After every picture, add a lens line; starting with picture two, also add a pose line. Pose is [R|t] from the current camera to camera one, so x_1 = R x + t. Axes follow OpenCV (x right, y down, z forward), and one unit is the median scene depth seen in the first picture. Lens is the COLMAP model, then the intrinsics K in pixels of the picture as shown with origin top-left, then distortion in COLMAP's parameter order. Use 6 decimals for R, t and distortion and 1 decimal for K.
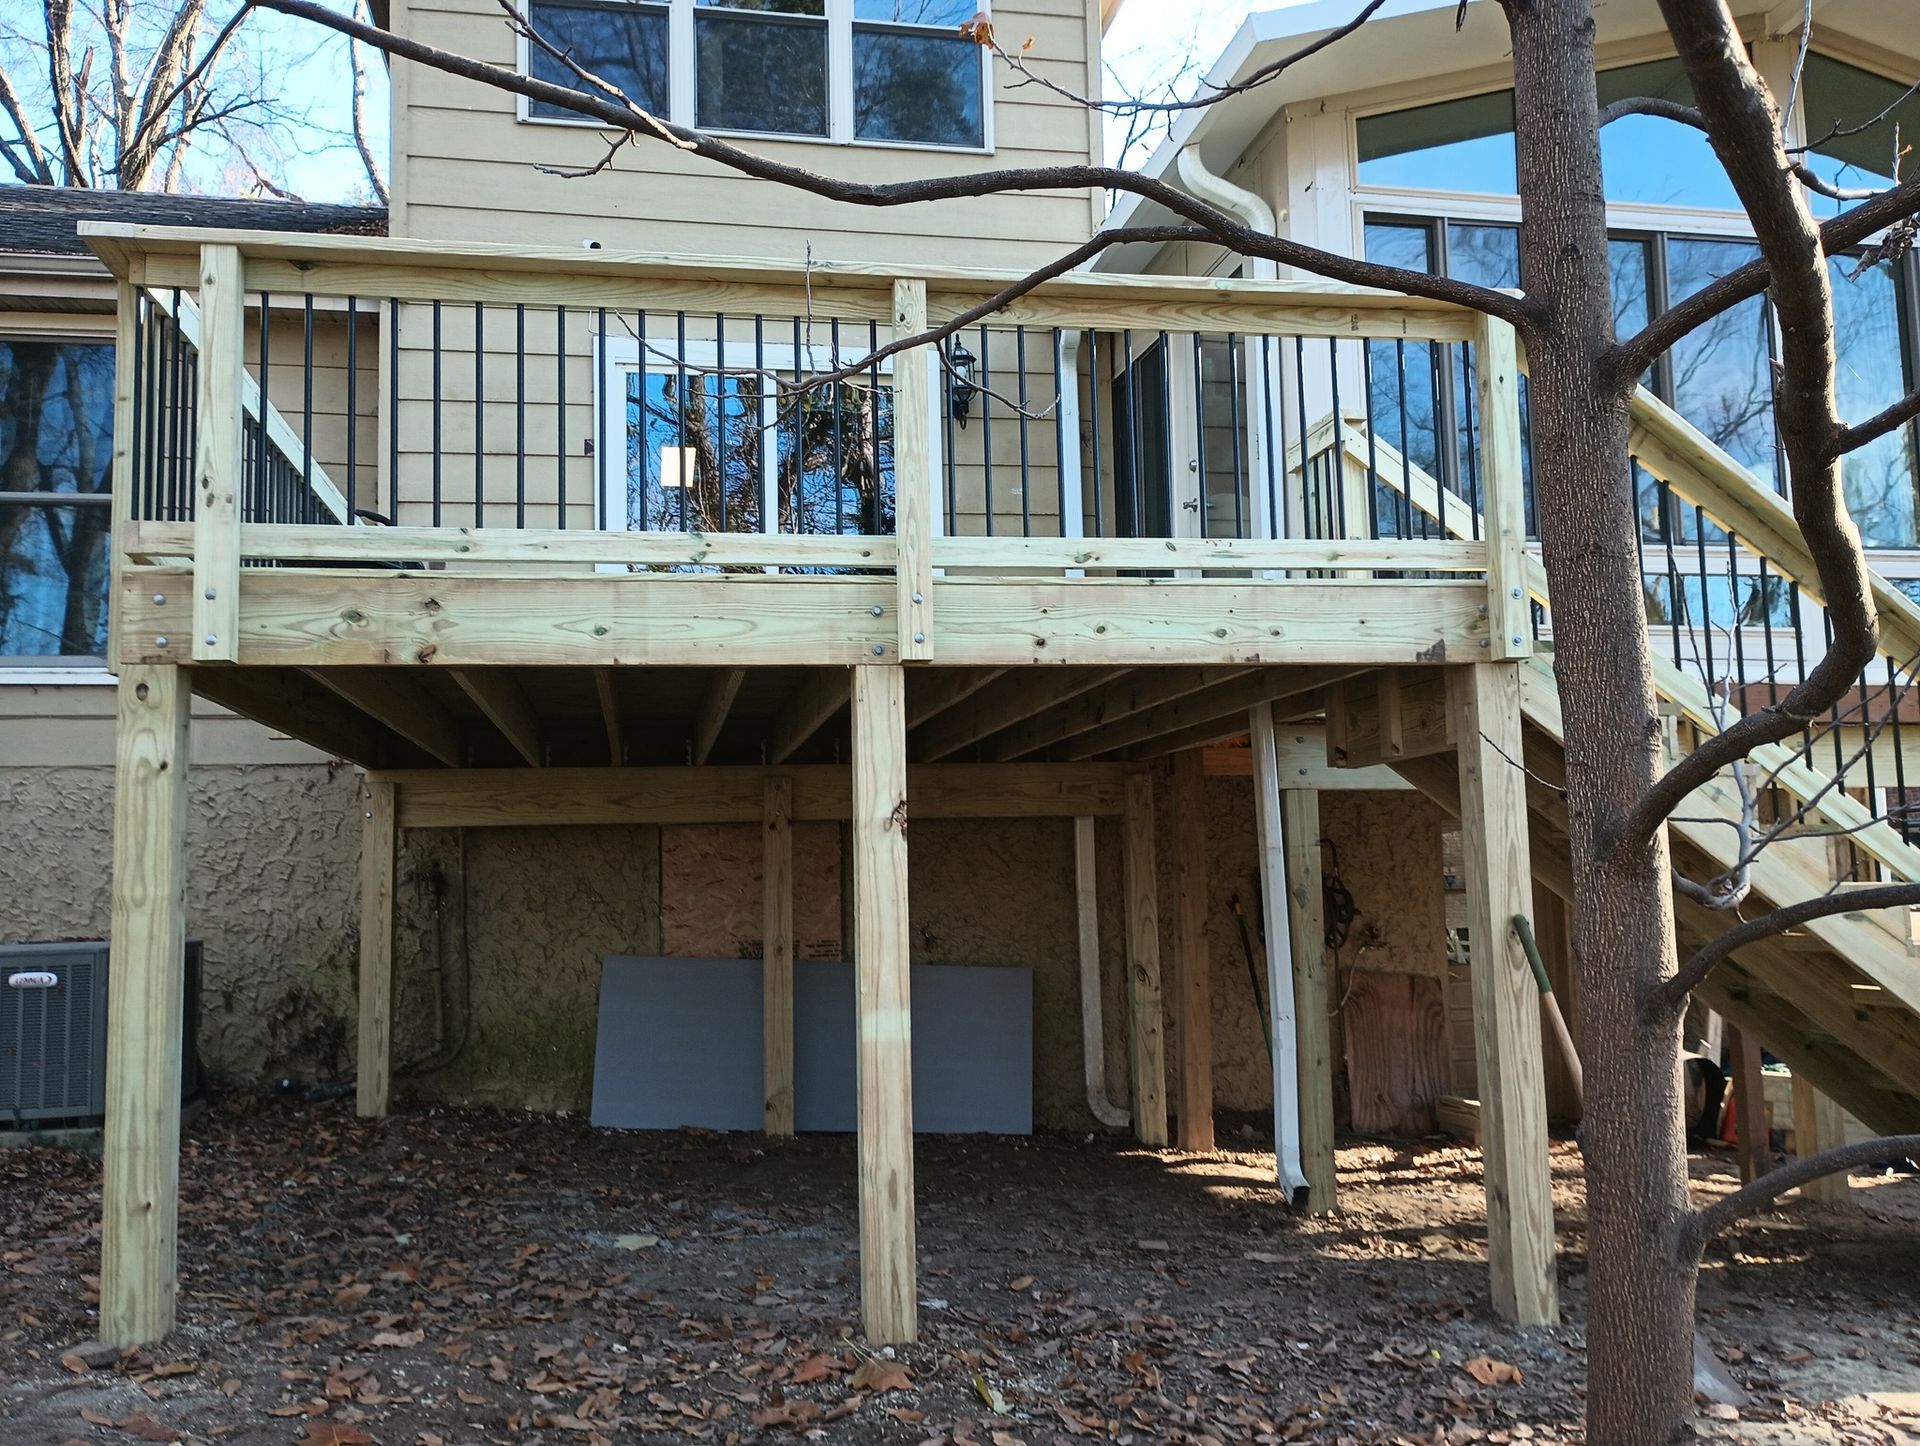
lens RADIAL K [[1650.8, 0, 960.0], [0, 1650.8, 723.0], [0, 0, 1]] dist [0.070493, -0.066935]
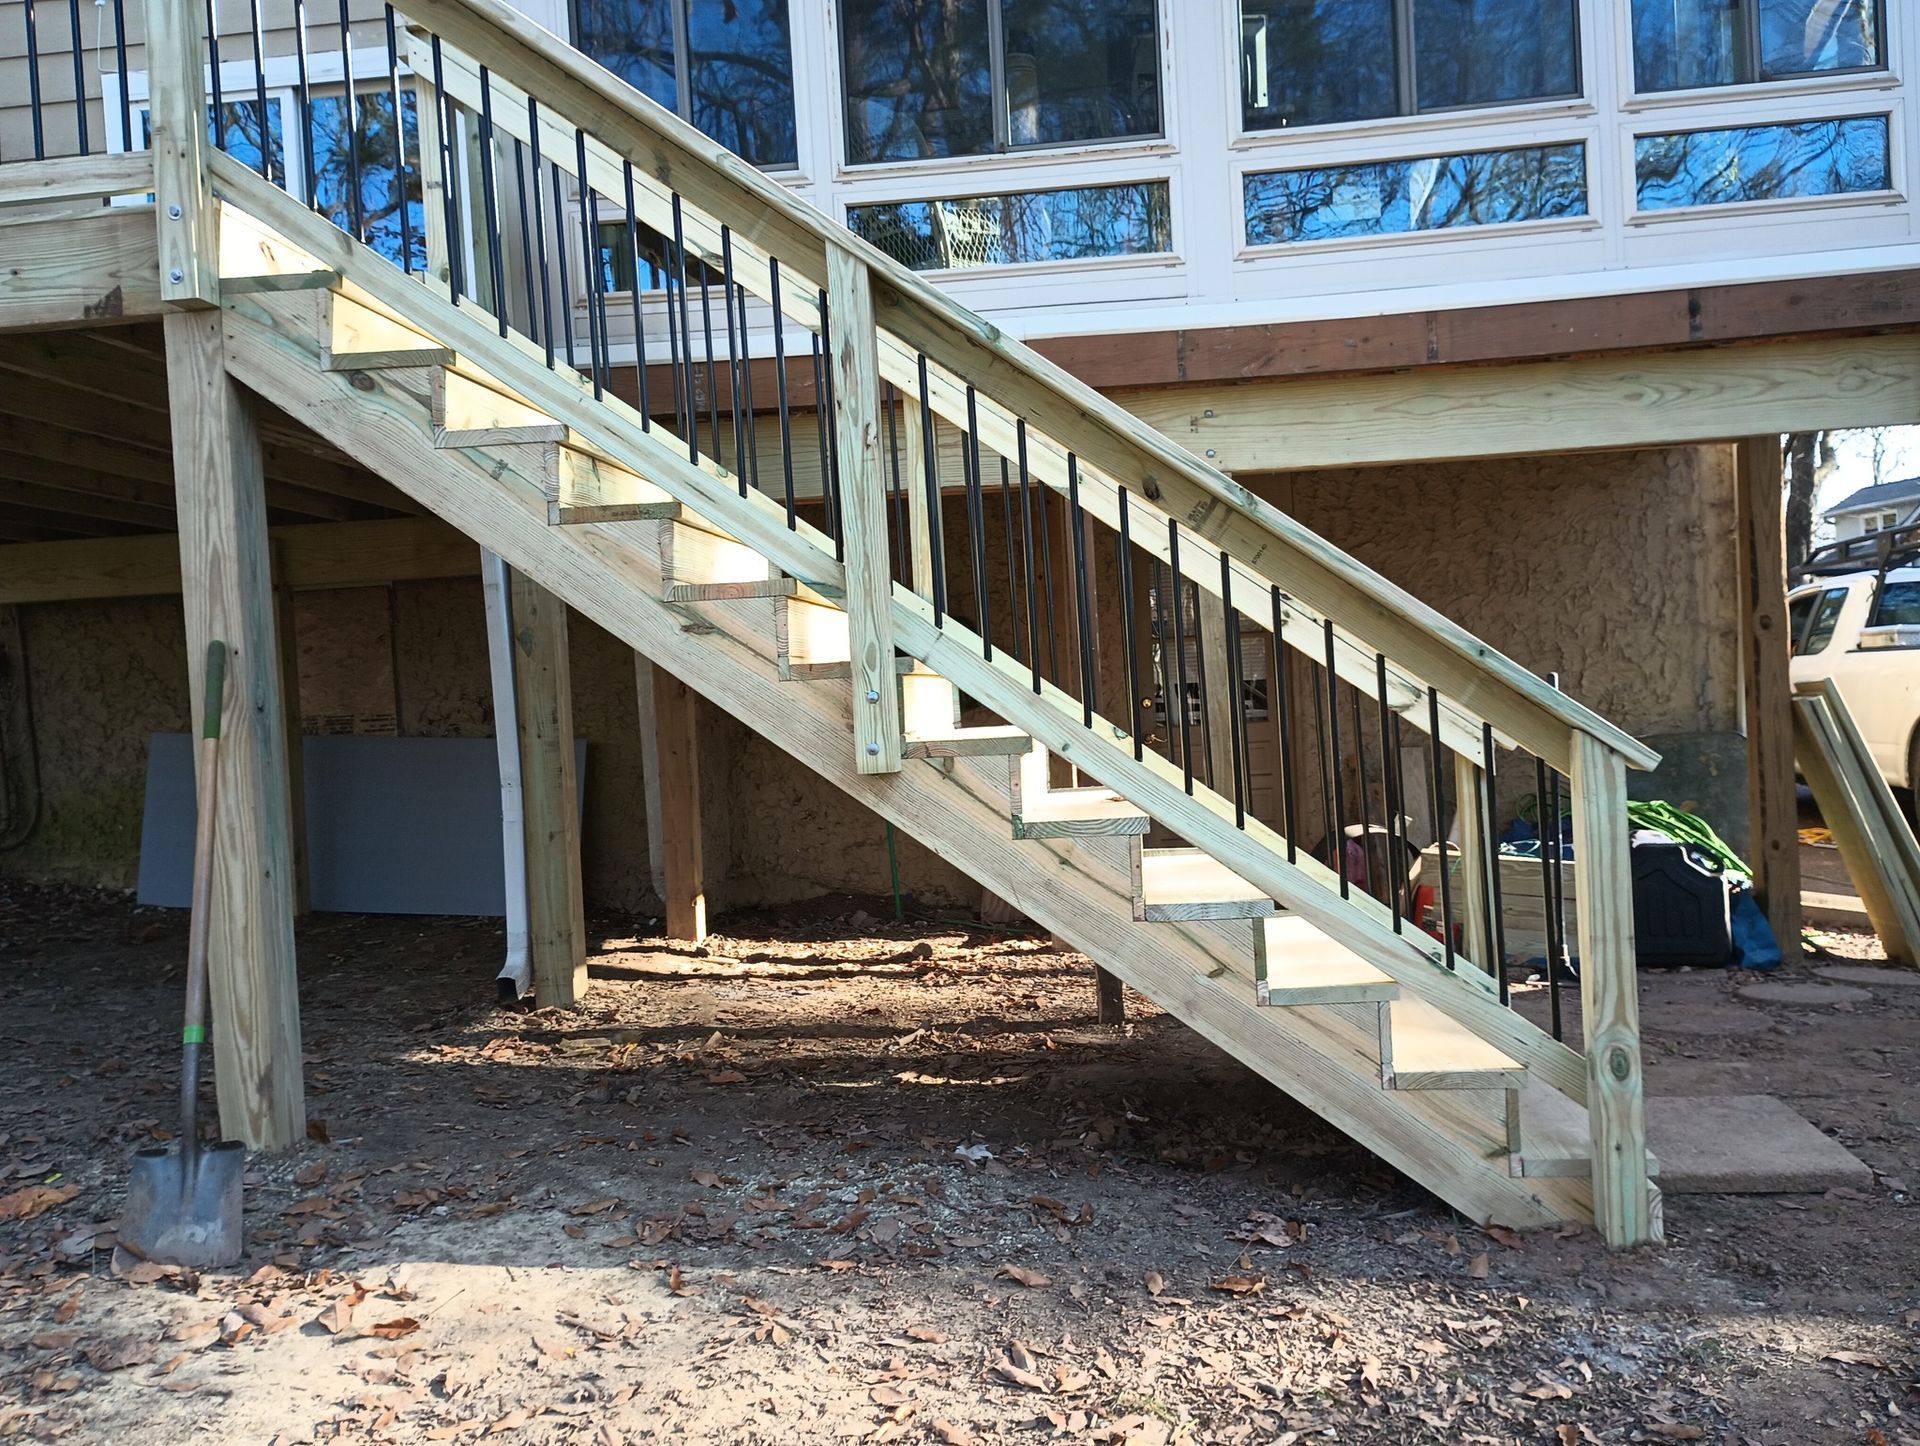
lens RADIAL K [[1650.8, 0, 960.0], [0, 1650.8, 723.0], [0, 0, 1]] dist [0.070493, -0.066935]
pose [[0.948326, -0.021362, -0.316578, 0.883830], [0.059919, 0.991836, 0.112563, 0.084082], [0.311589, -0.125715, 0.941864, 0.362008]]
